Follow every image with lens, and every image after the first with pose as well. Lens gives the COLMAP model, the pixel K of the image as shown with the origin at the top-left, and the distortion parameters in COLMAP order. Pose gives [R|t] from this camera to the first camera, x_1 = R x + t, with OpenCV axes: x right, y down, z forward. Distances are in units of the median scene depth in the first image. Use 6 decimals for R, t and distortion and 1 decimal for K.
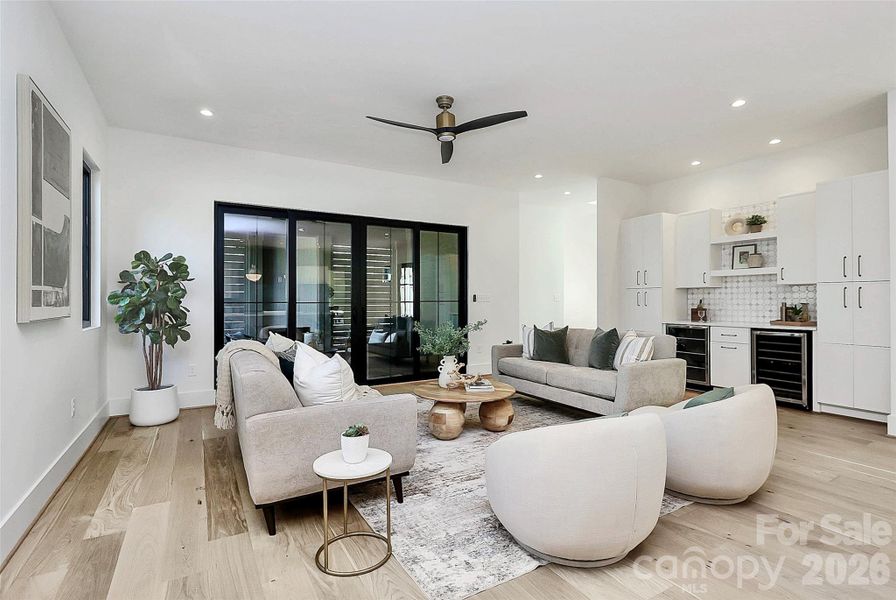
lens RADIAL K [[422.1, 0, 449.9], [0, 422.1, 296.9], [0, 0, 1]] dist [-0.013850, -0.002115]
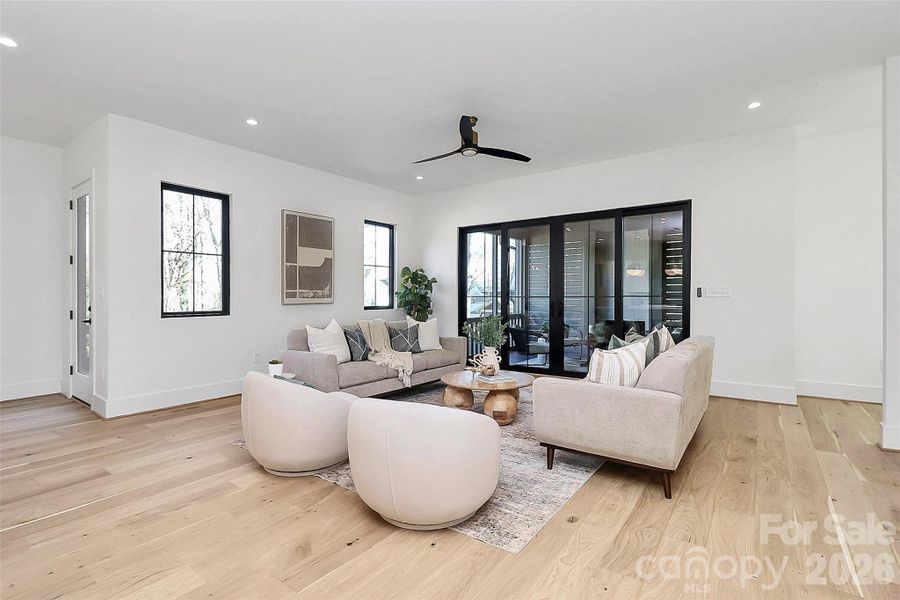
lens RADIAL K [[424.0, 0, 451.9], [0, 424.0, 299.9], [0, 0, 1]] dist [-0.013850, -0.002115]
pose [[0.394059, 0.012710, -0.918997, 0.745441], [0.008536, 0.999811, 0.017488, -0.000681], [0.919045, -0.014736, 0.393876, 0.373729]]
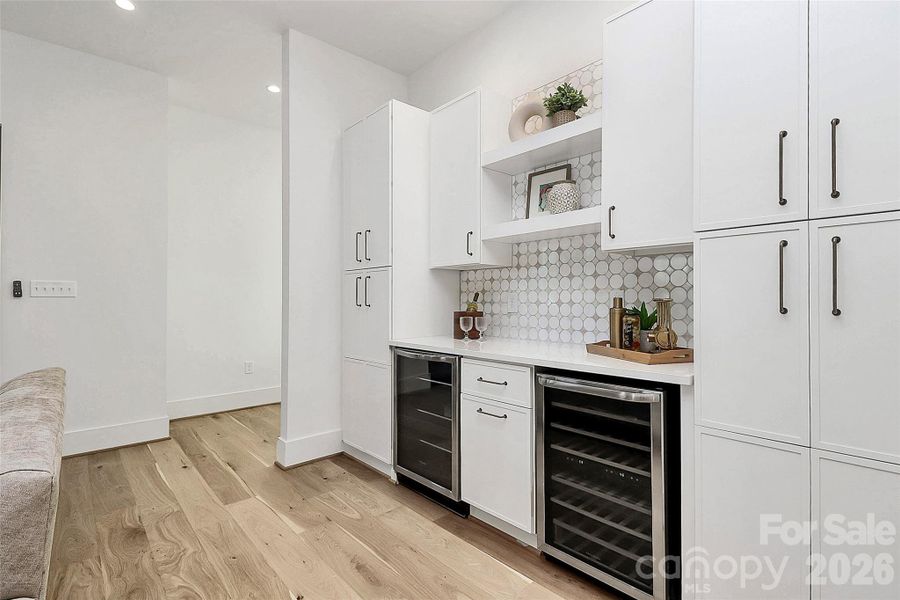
lens RADIAL K [[424.0, 0, 450.8], [0, 424.0, 300.1], [0, 0, 1]] dist [-0.013850, -0.002115]
pose [[0.977795, 0.002003, 0.209552, 0.537529], [-0.004362, 0.999932, 0.010795, 0.011395], [-0.209516, -0.011469, 0.977738, 0.616255]]
